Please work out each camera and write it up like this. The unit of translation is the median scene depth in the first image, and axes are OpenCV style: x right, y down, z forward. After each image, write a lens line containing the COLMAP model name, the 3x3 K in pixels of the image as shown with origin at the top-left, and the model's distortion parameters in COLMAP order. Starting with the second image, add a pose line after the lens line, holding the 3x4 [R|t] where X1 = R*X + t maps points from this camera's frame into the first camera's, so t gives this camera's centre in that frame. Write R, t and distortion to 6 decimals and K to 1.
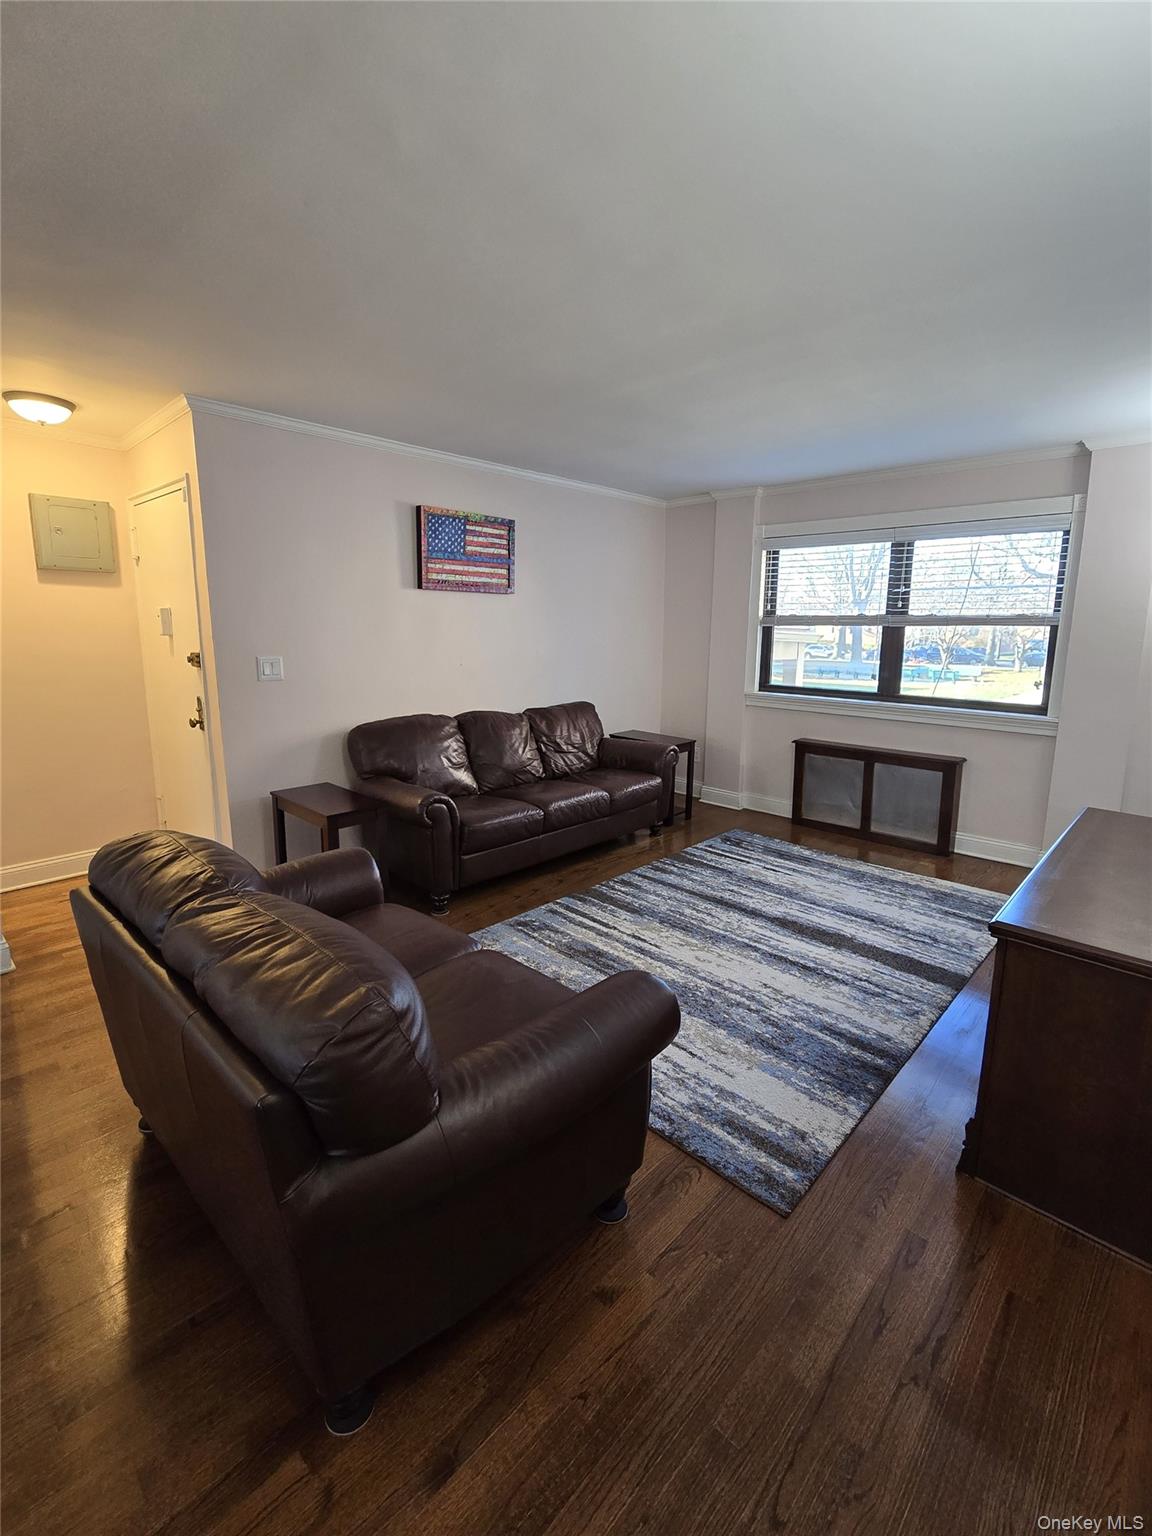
lens RADIAL K [[697.5, 0, 578.9], [0, 697.5, 770.8], [0, 0, 1]] dist [-0.007917, 0.000811]
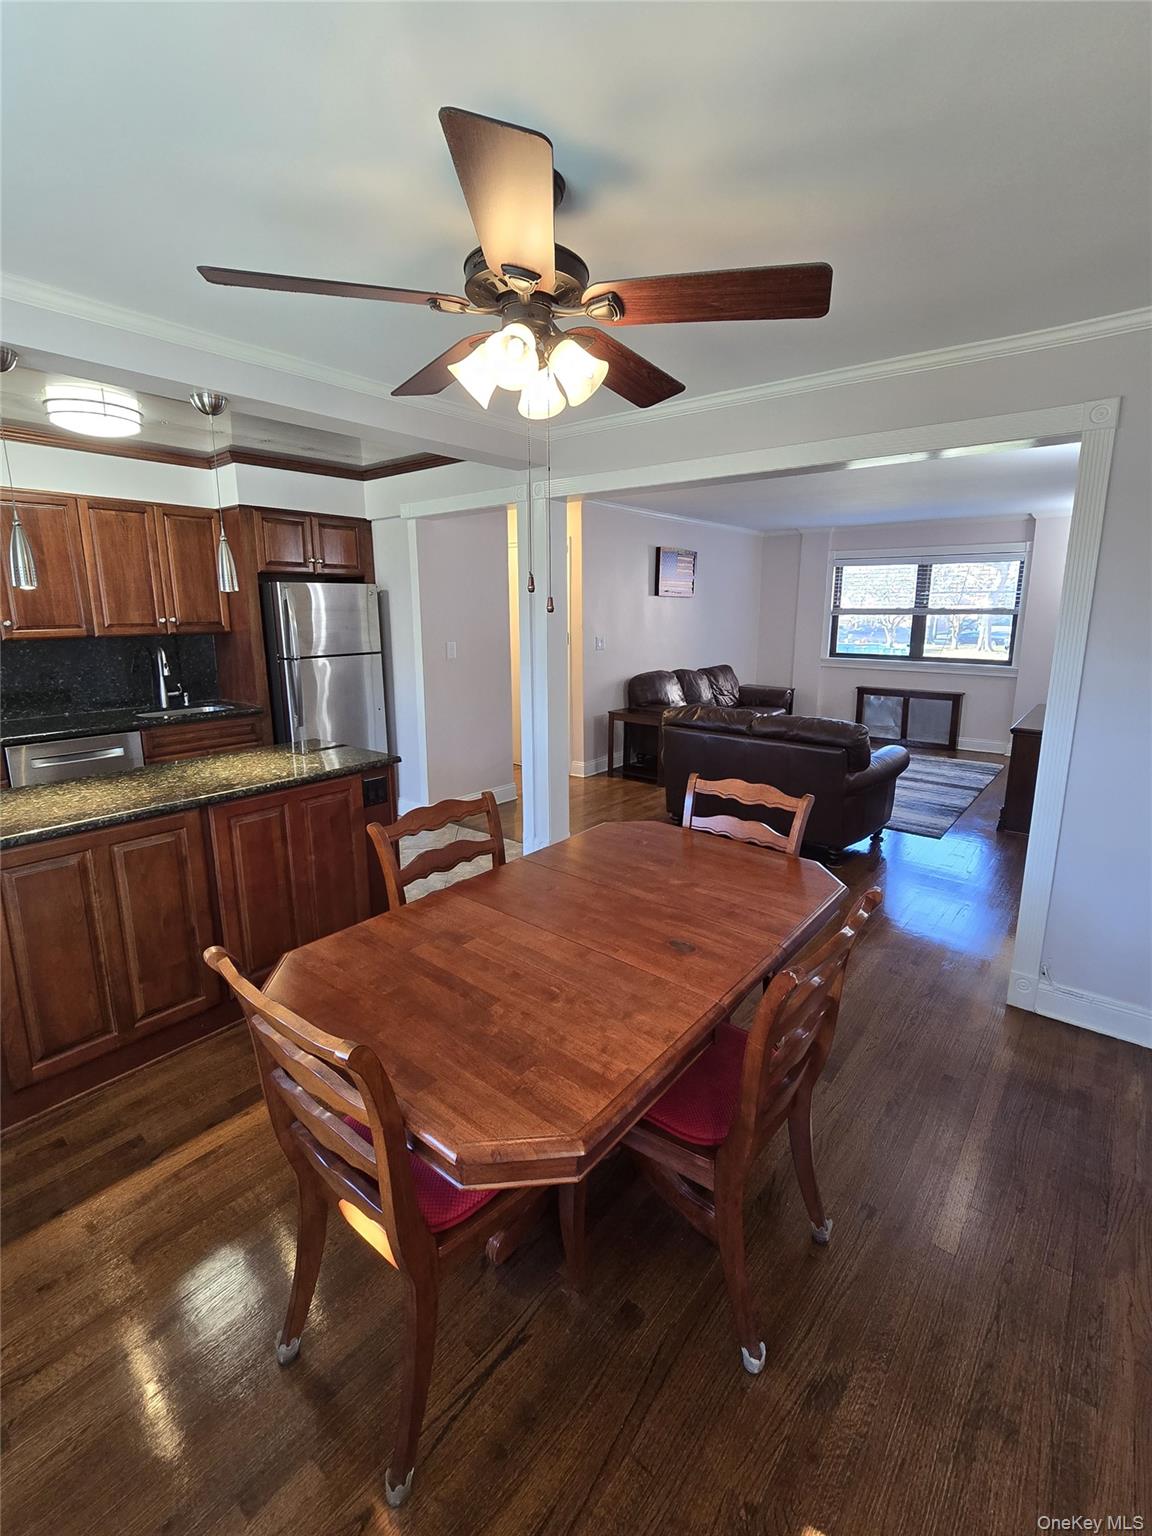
lens RADIAL K [[697.5, 0, 564.8], [0, 697.5, 772.1], [0, 0, 1]] dist [-0.007917, 0.000811]
pose [[0.997612, -0.022638, 0.065256, -0.509875], [0.021026, 0.999459, 0.025284, 0.106546], [-0.065793, -0.023852, 0.997548, -0.610036]]
